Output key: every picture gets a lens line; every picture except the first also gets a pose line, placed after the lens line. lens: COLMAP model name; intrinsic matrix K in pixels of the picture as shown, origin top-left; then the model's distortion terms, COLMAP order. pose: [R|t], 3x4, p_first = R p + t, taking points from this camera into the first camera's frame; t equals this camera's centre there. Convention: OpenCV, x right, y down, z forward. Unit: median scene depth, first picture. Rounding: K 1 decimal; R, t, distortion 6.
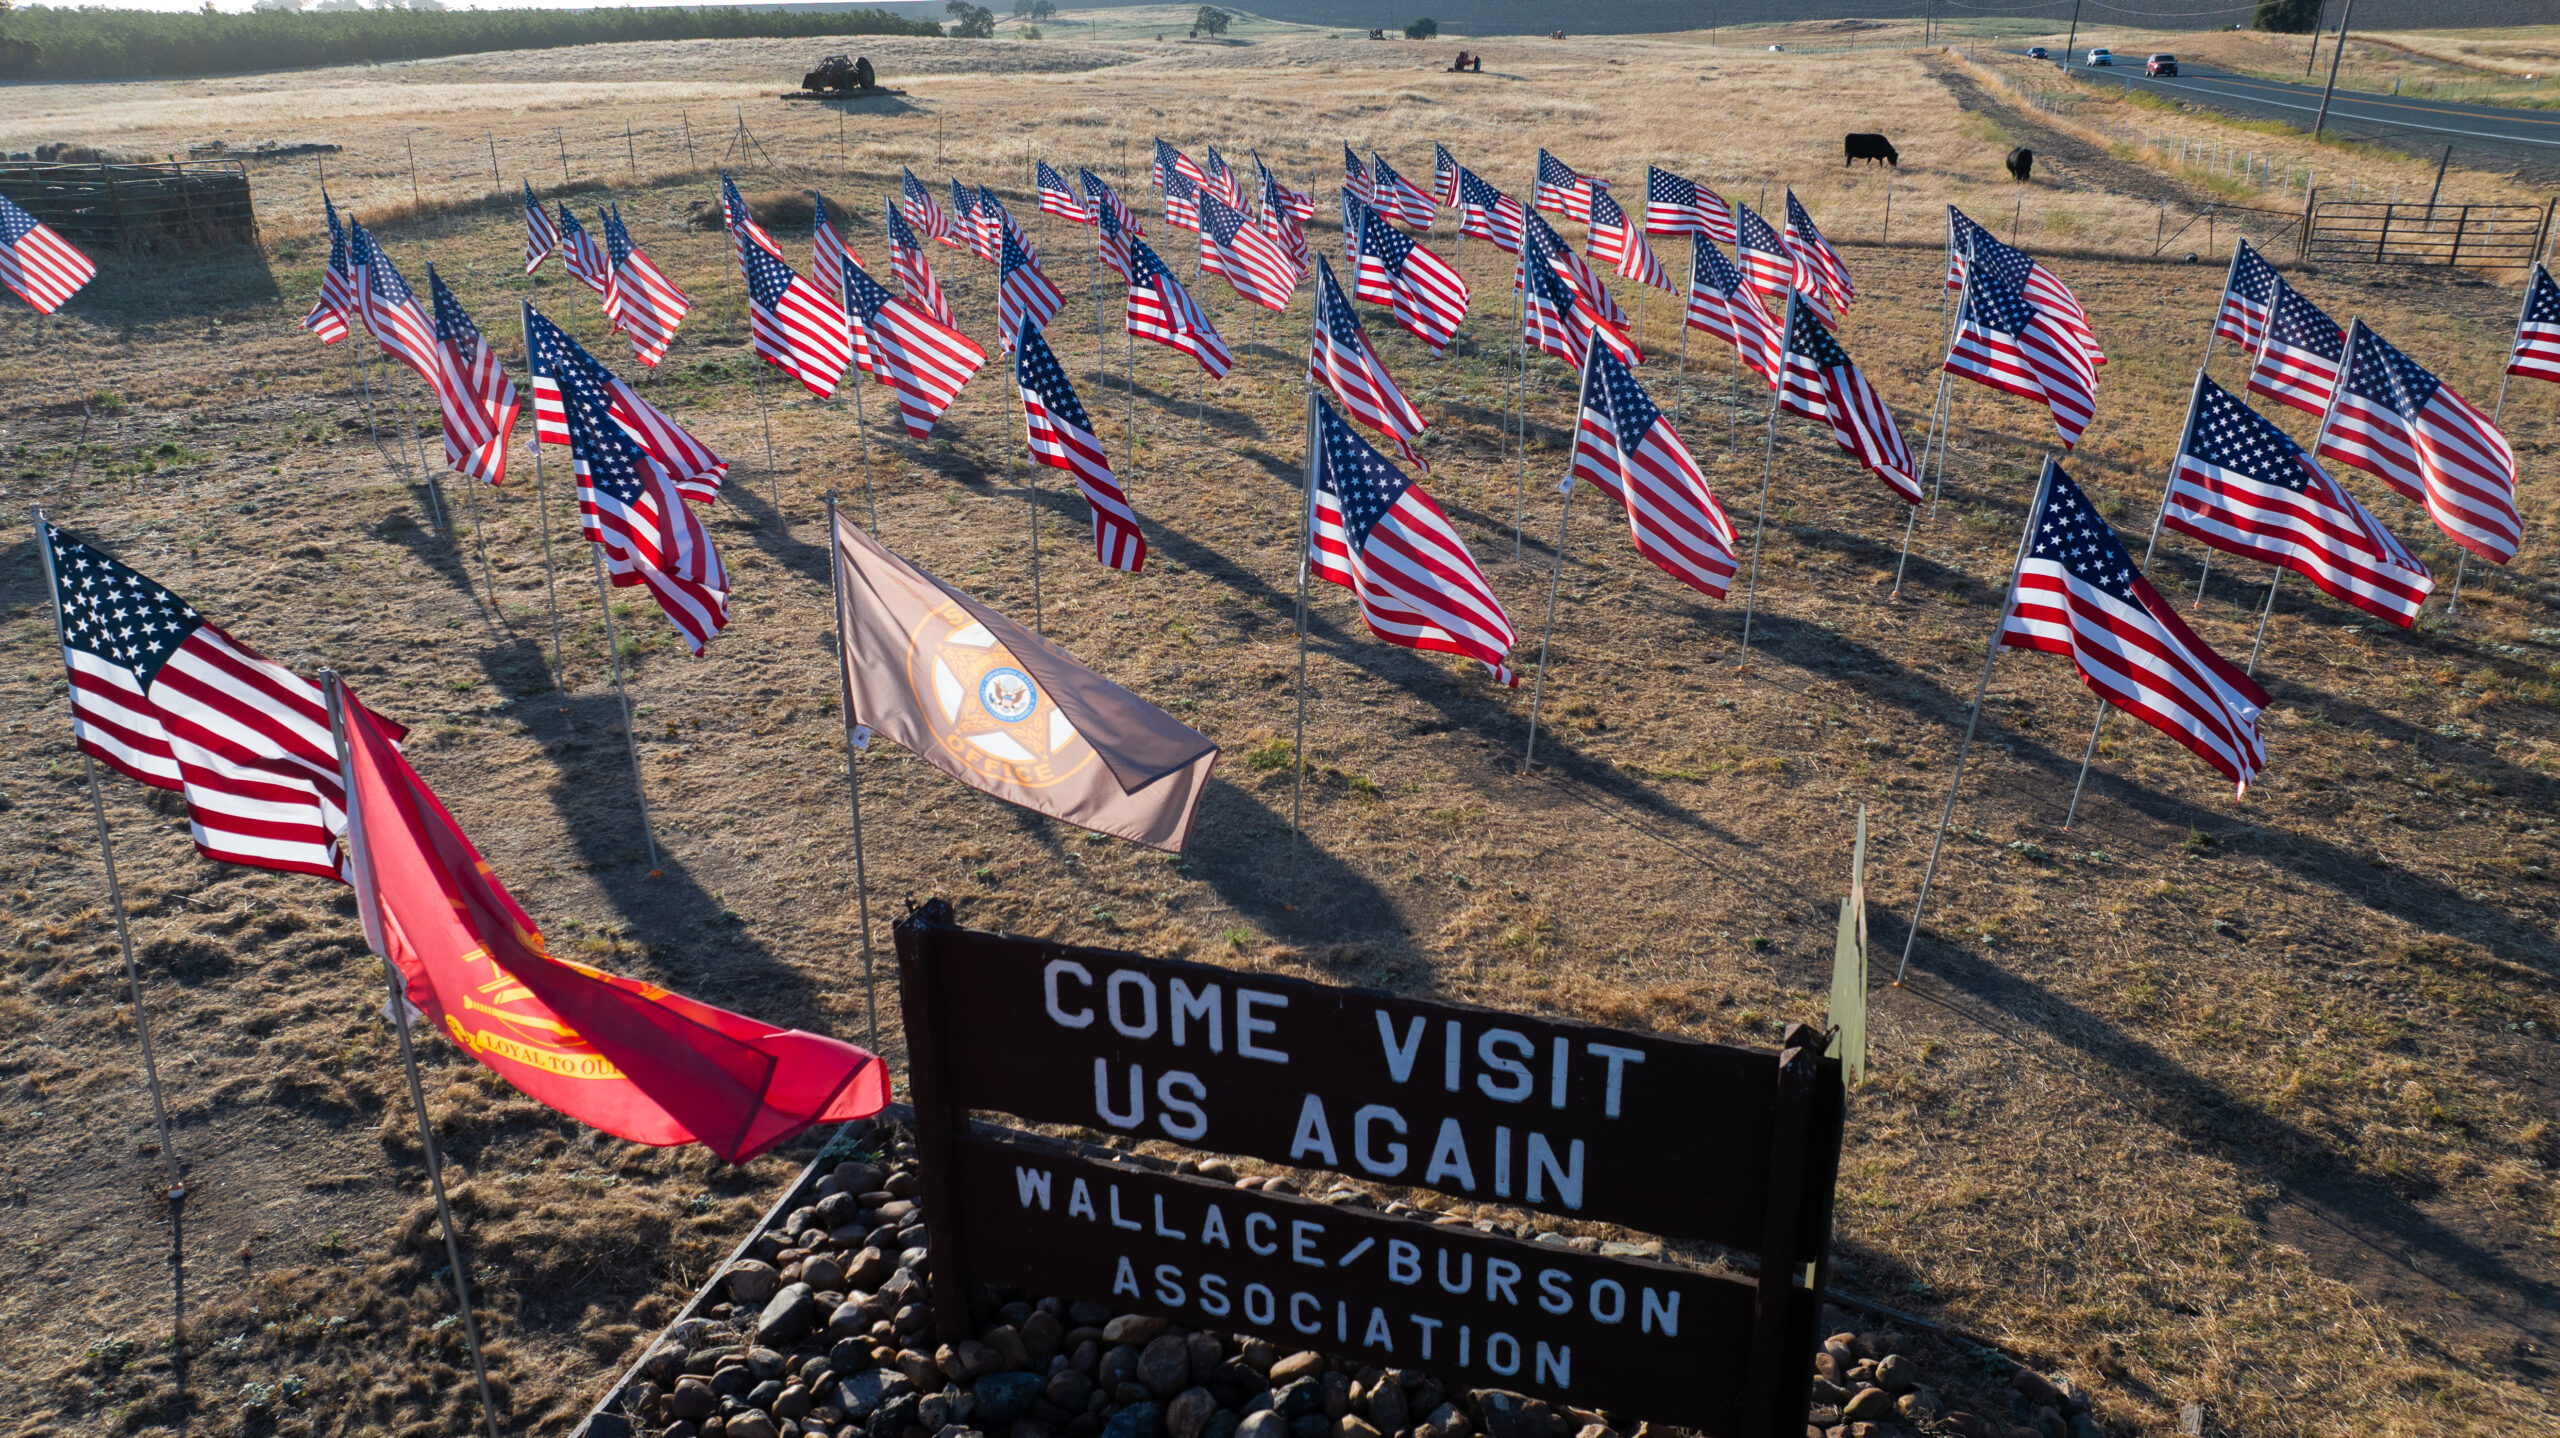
lens RADIAL K [[1796.1, 0, 1275.6], [0, 1796.1, 715.6], [0, 0, 1]] dist [-0.027293, 0.011861]
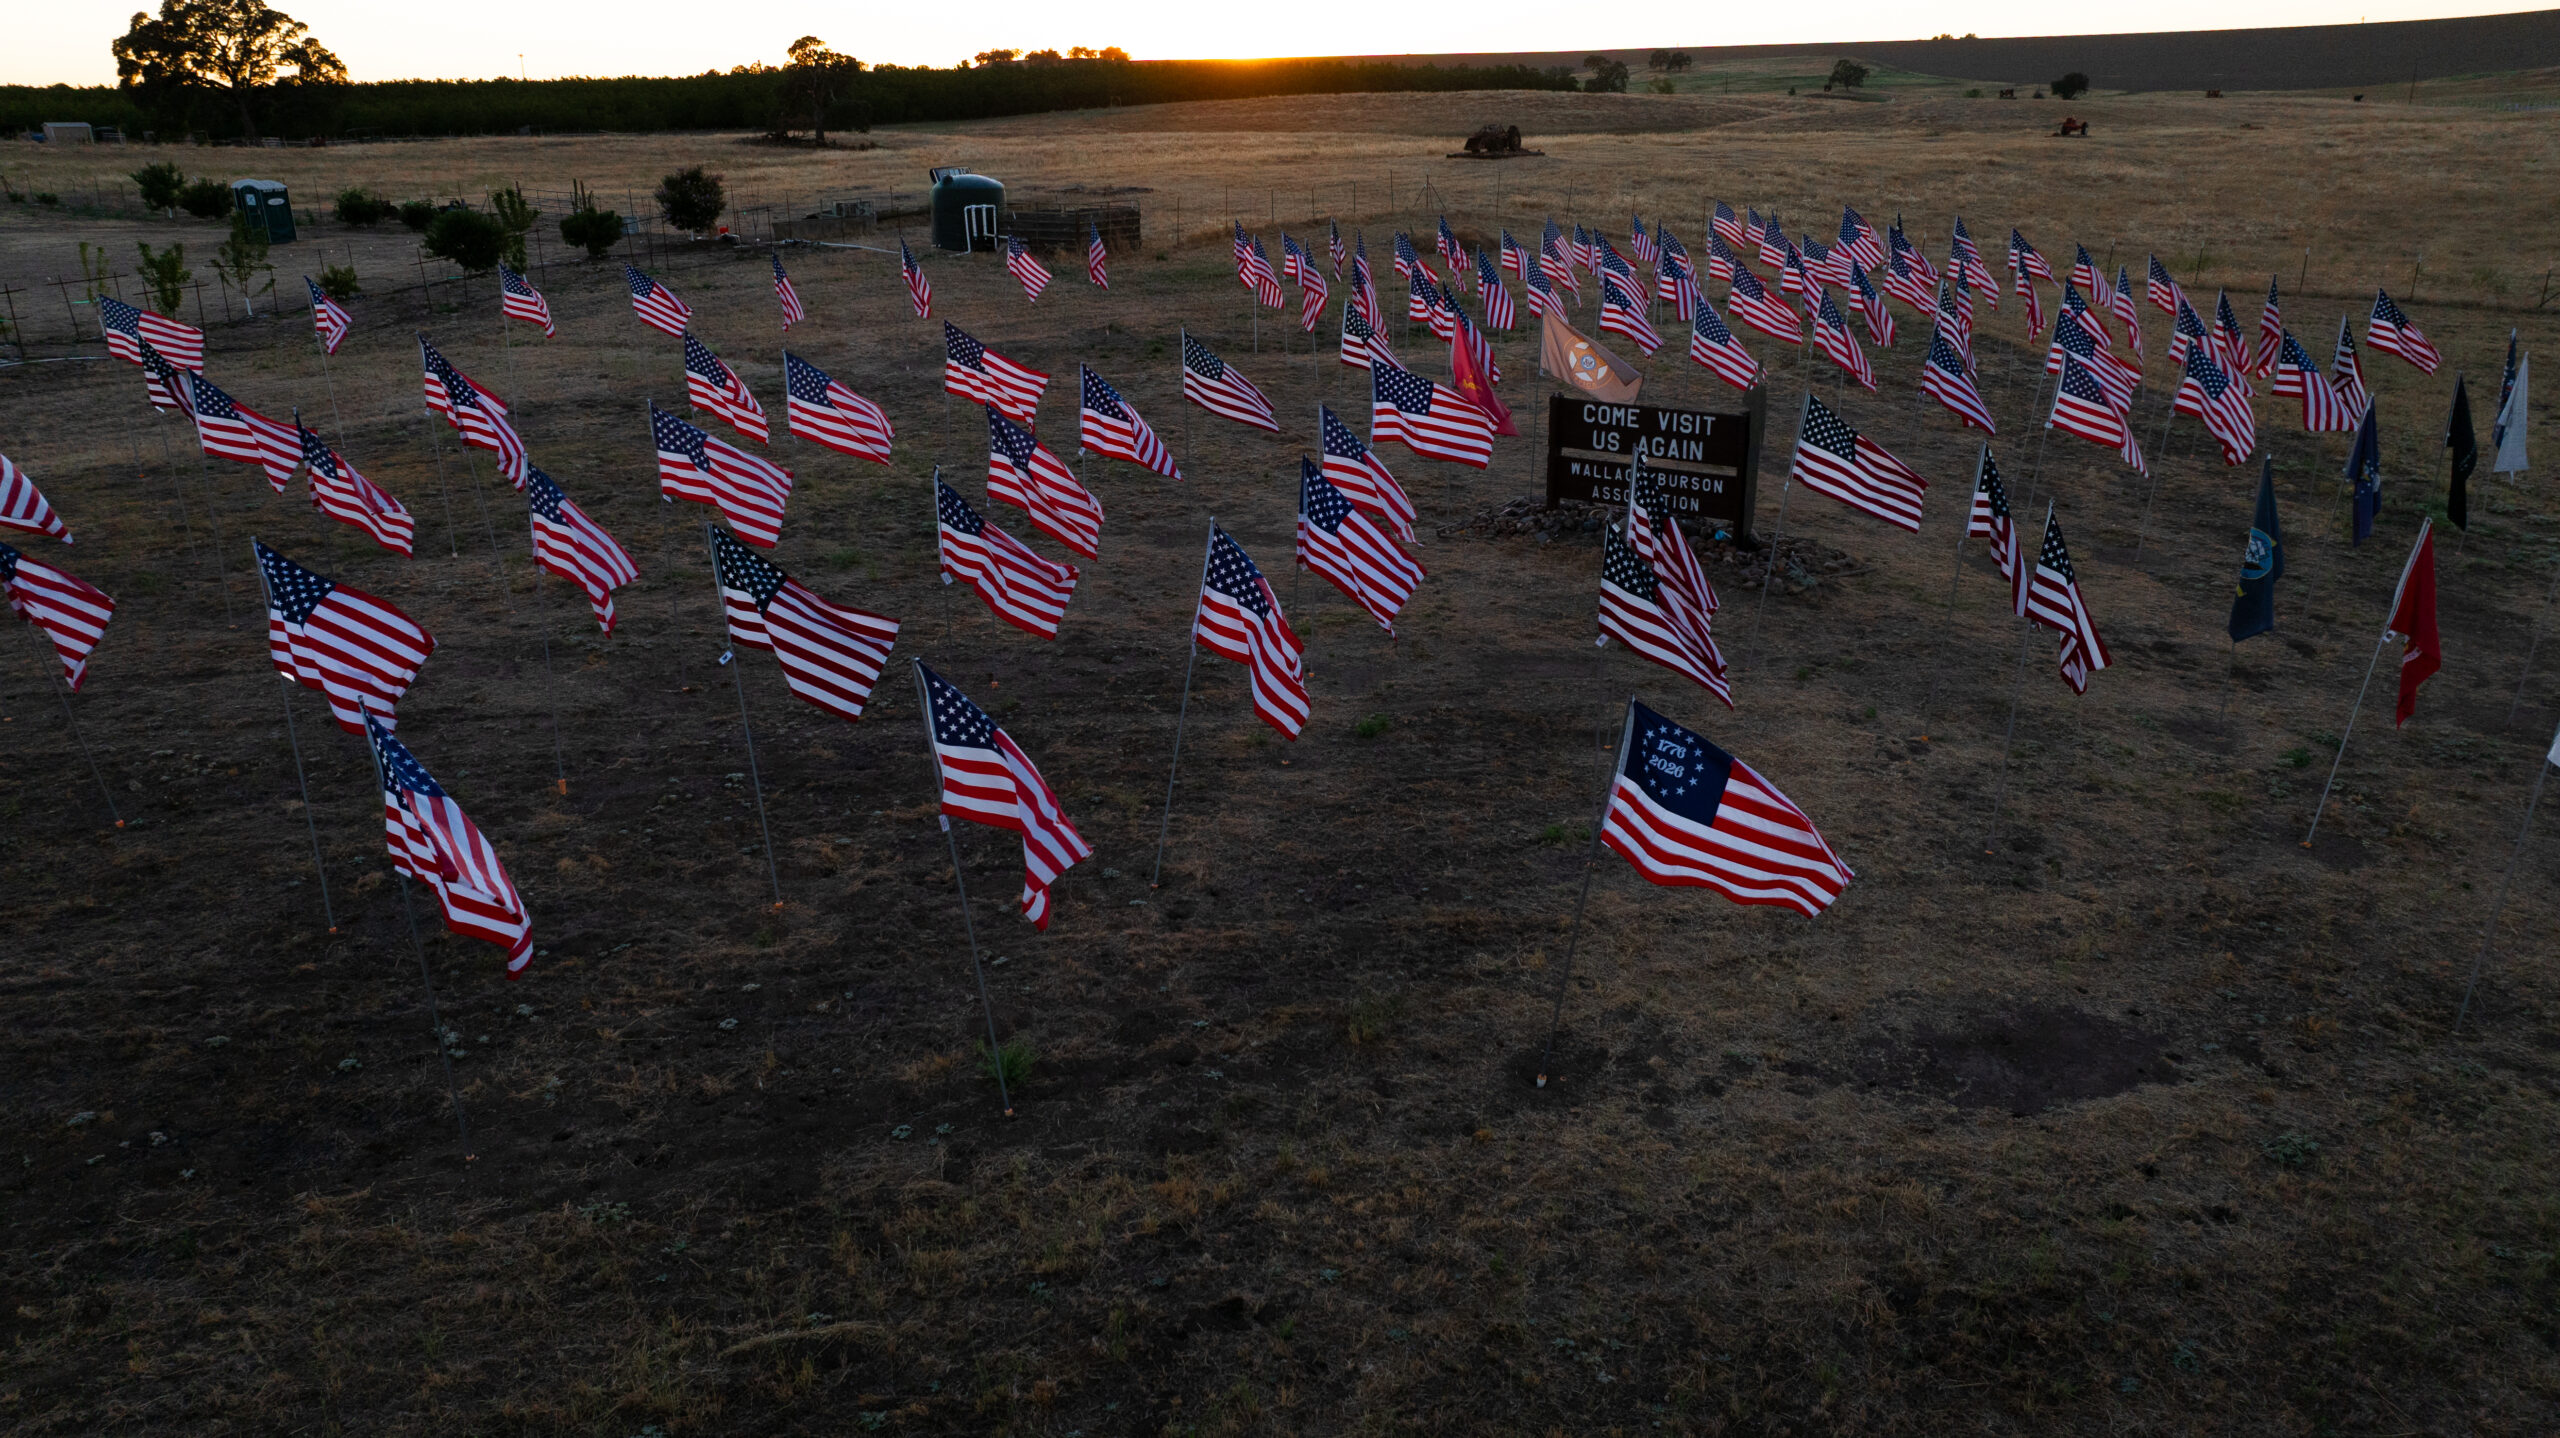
lens RADIAL K [[1798.9, 0, 1277.3], [0, 1798.9, 712.3], [0, 0, 1]] dist [-0.039123, 0.040416]
pose [[0.946401, 0.106730, -0.304851, 0.086763], [-0.114546, 0.993387, -0.007815, 0.152378], [0.302001, 0.042316, 0.952368, -0.505303]]
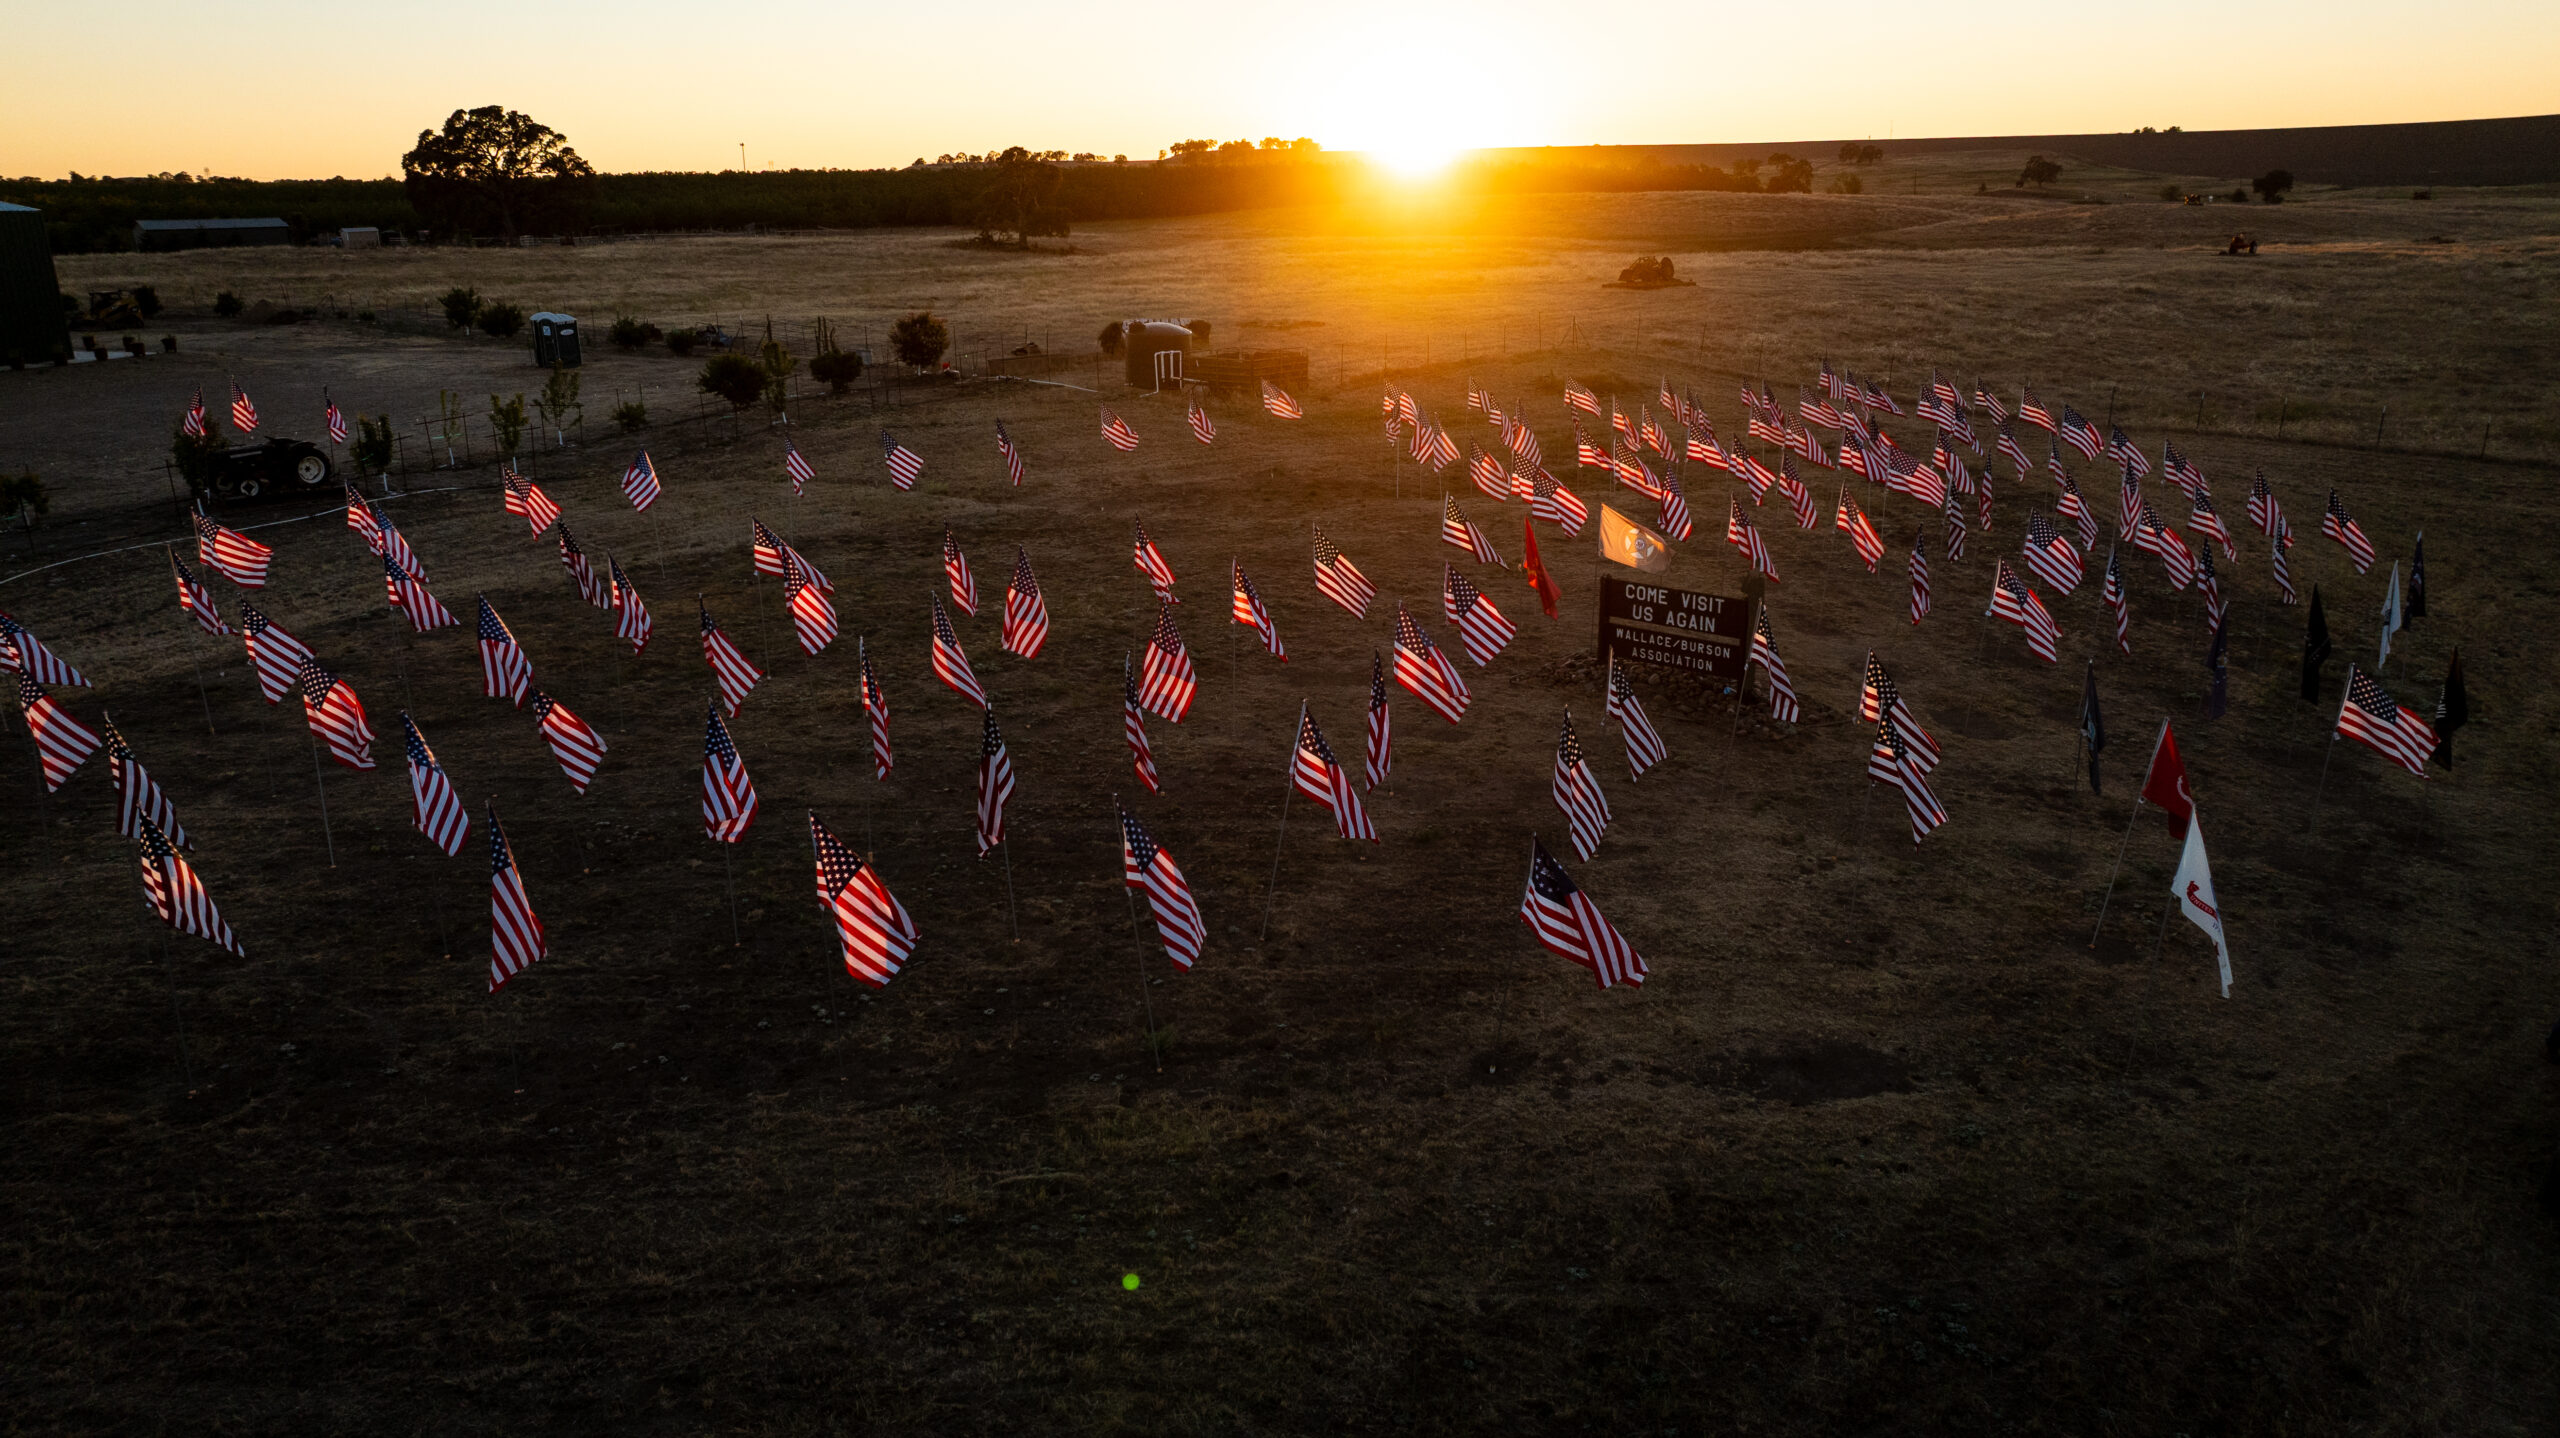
lens RADIAL K [[1796.1, 0, 1275.6], [0, 1796.1, 715.6], [0, 0, 1]] dist [-0.027293, 0.011861]
pose [[0.908834, 0.121896, -0.398951, 0.175222], [-0.148680, 0.988202, -0.036764, 0.138564], [0.389762, 0.092728, 0.916235, -0.681558]]
